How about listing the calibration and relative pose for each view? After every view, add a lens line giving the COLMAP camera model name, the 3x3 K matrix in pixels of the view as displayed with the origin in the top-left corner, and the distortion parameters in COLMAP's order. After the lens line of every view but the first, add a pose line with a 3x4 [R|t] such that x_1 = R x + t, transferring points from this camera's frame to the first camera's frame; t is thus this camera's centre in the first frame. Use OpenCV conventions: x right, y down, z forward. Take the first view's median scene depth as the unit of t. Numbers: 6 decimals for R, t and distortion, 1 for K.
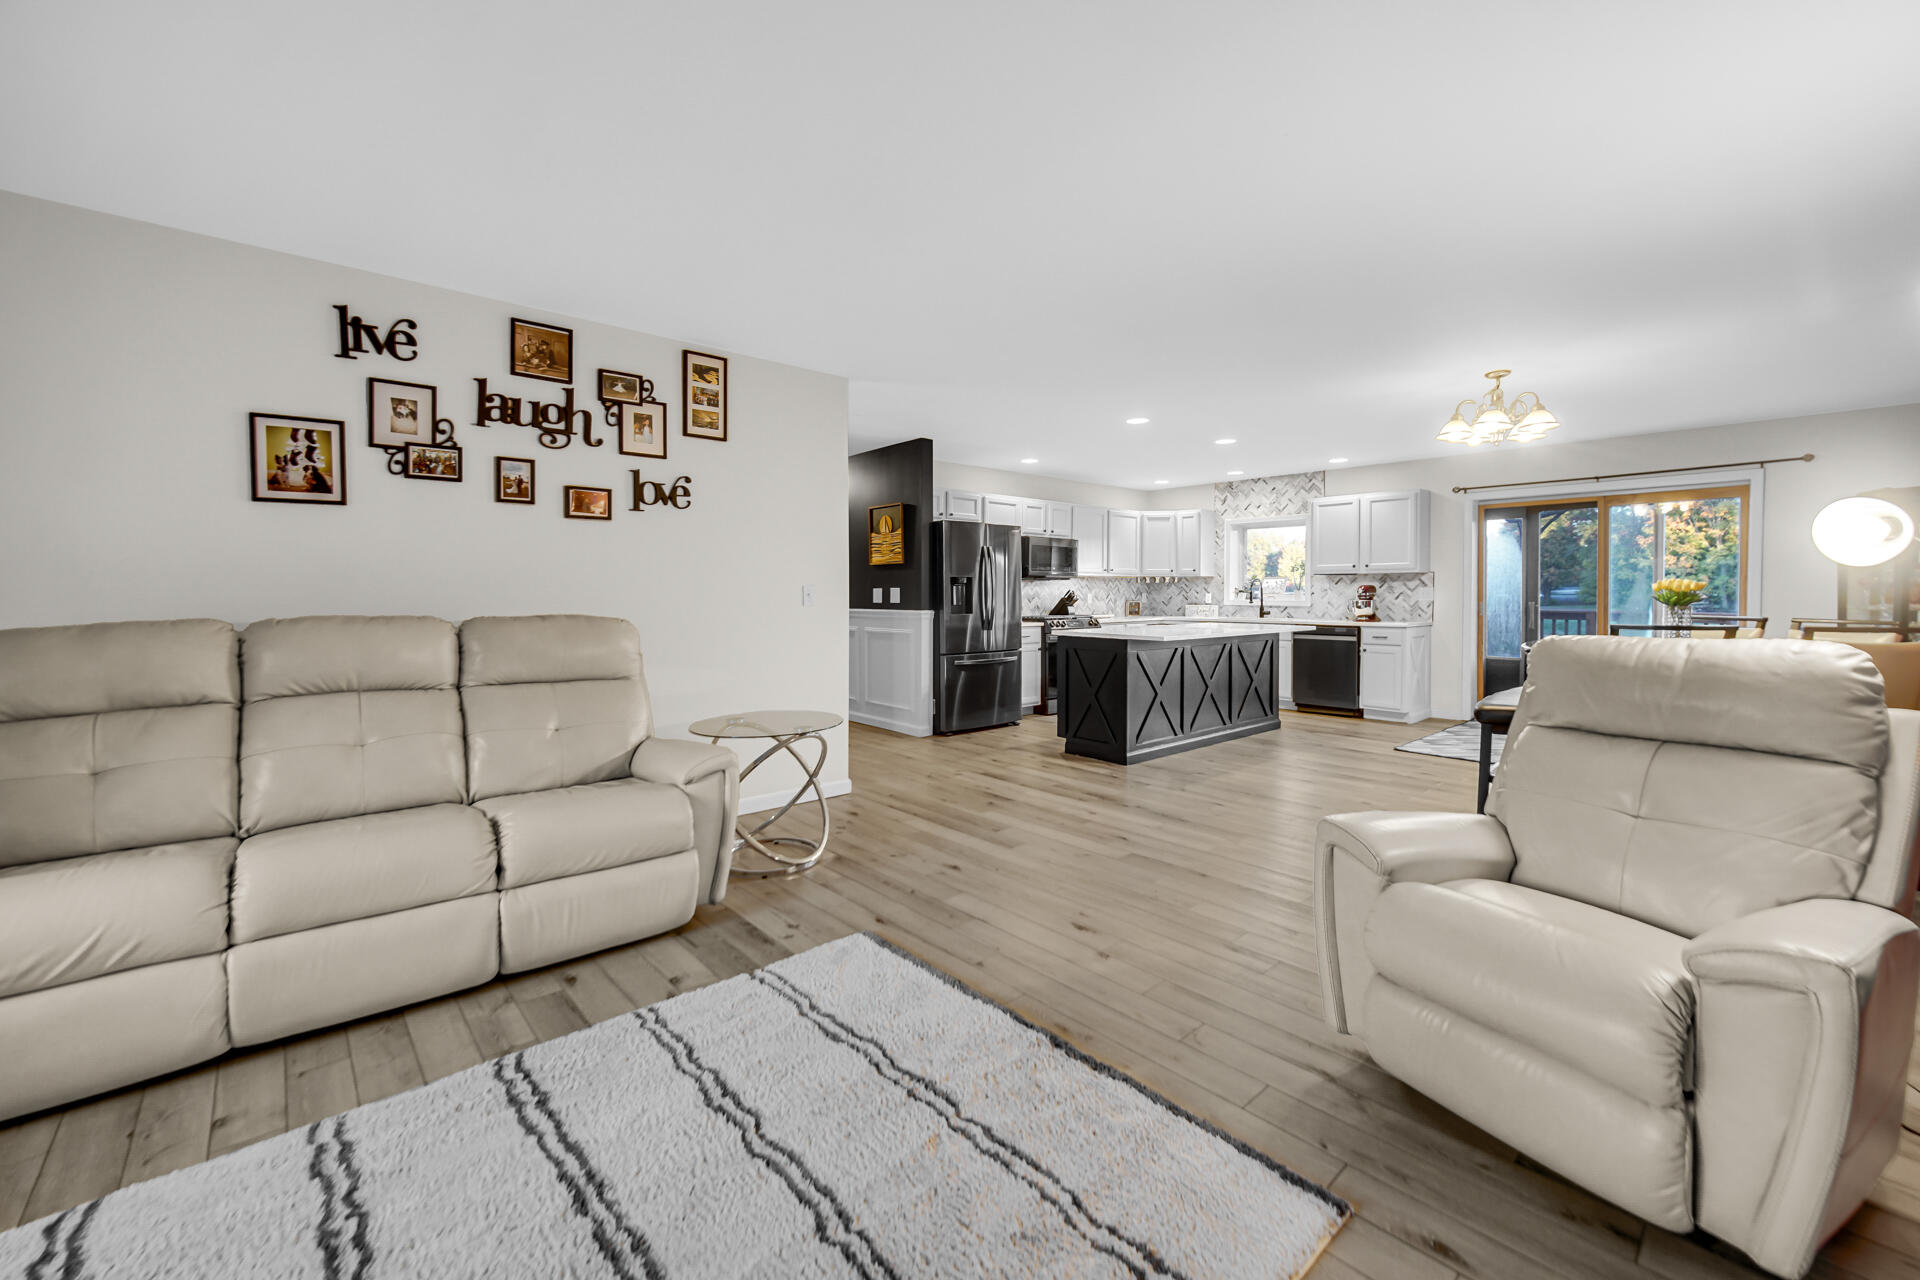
lens RADIAL K [[775.2, 0, 960.2], [0, 775.2, 582.5], [0, 0, 1]] dist [0.000184, -0.000021]
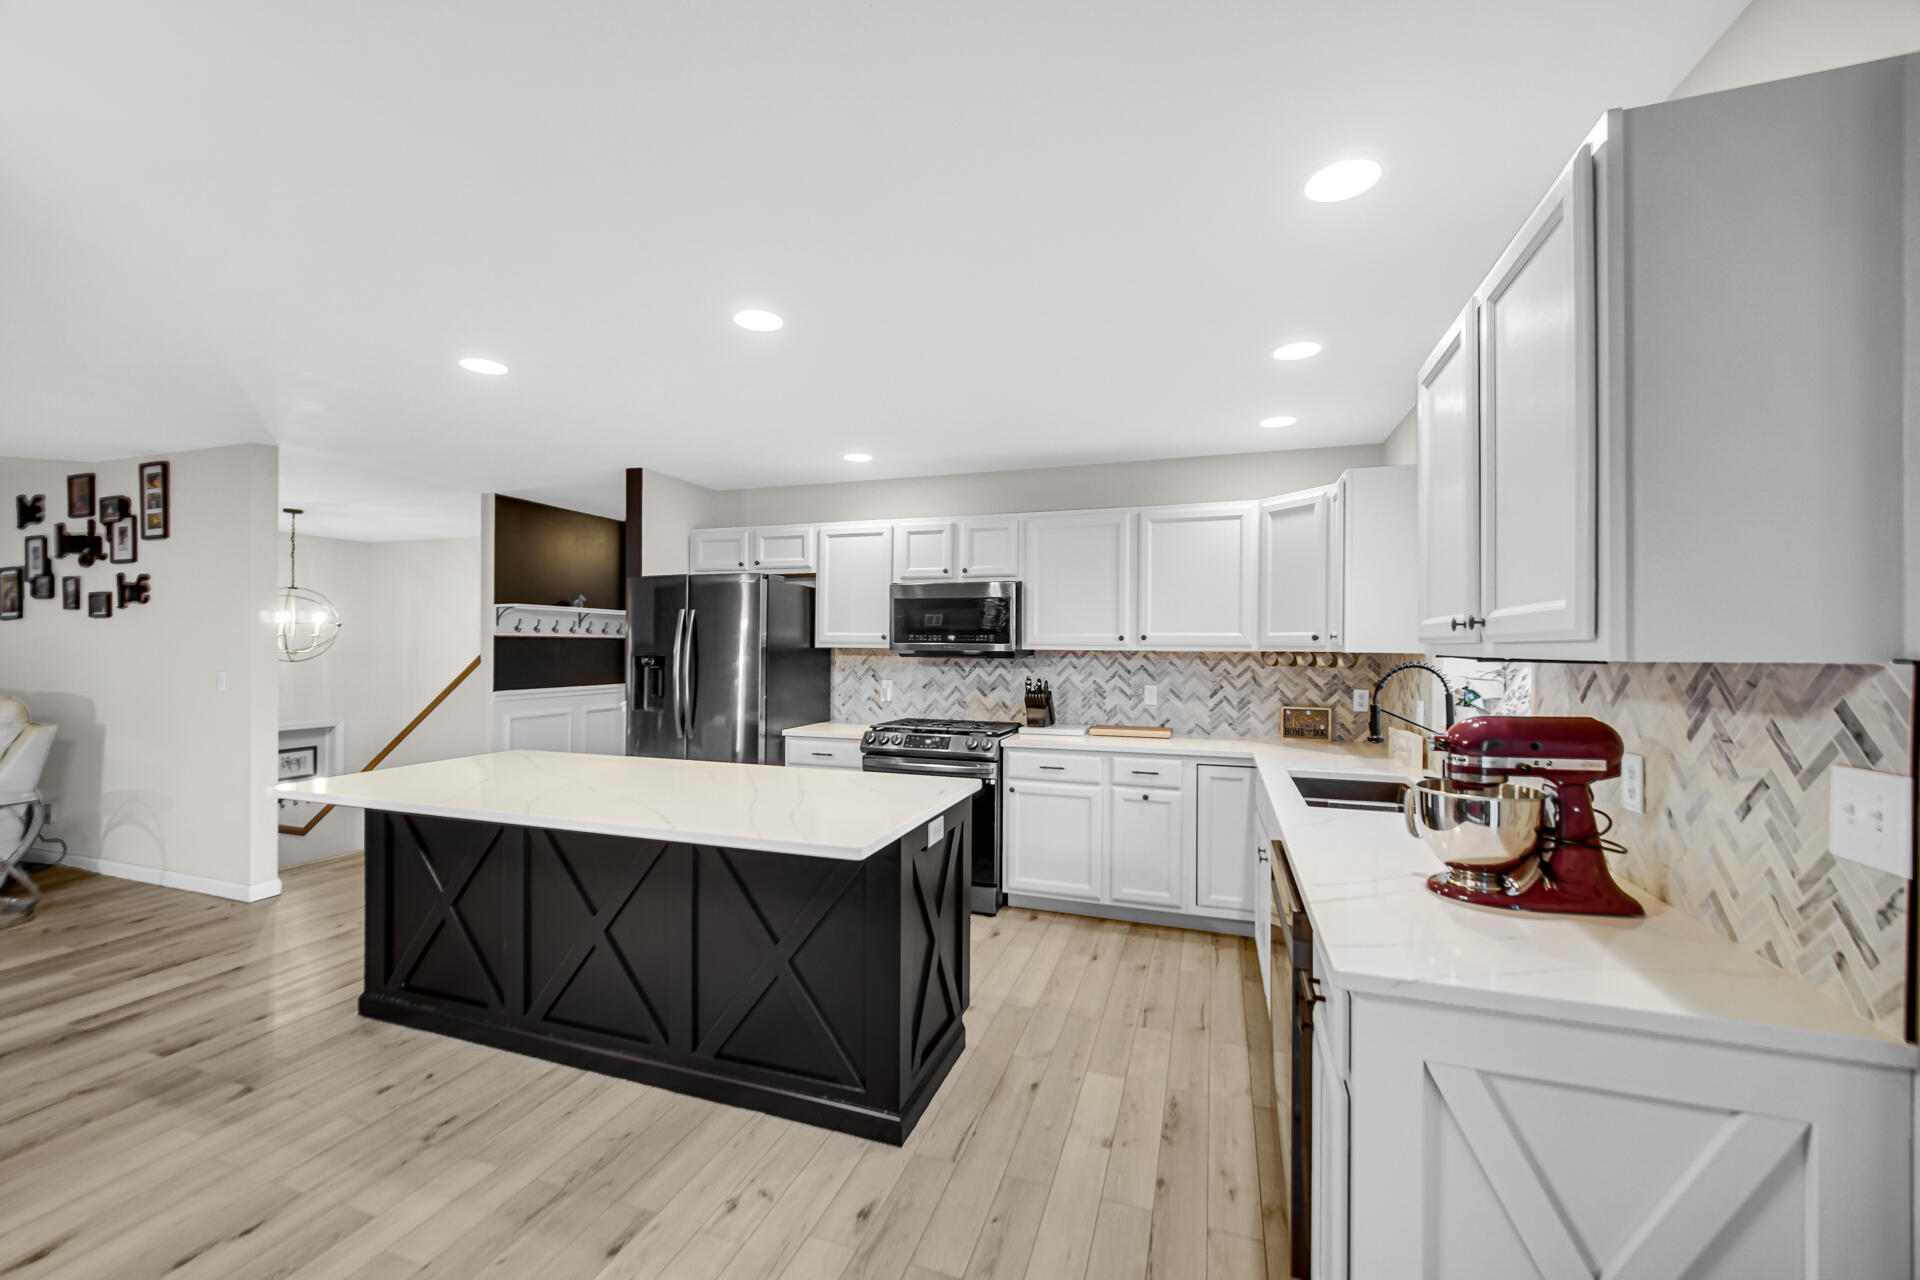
lens RADIAL K [[776.5, 0, 960.0], [0, 776.5, 640.0], [0, 0, 1]] dist [-0.000744, -0.000193]
pose [[0.482345, -0.001503, -0.875980, 1.257910], [0.004054, 0.999992, 0.000517, -0.035537], [0.875972, -0.003800, 0.482347, 1.523190]]
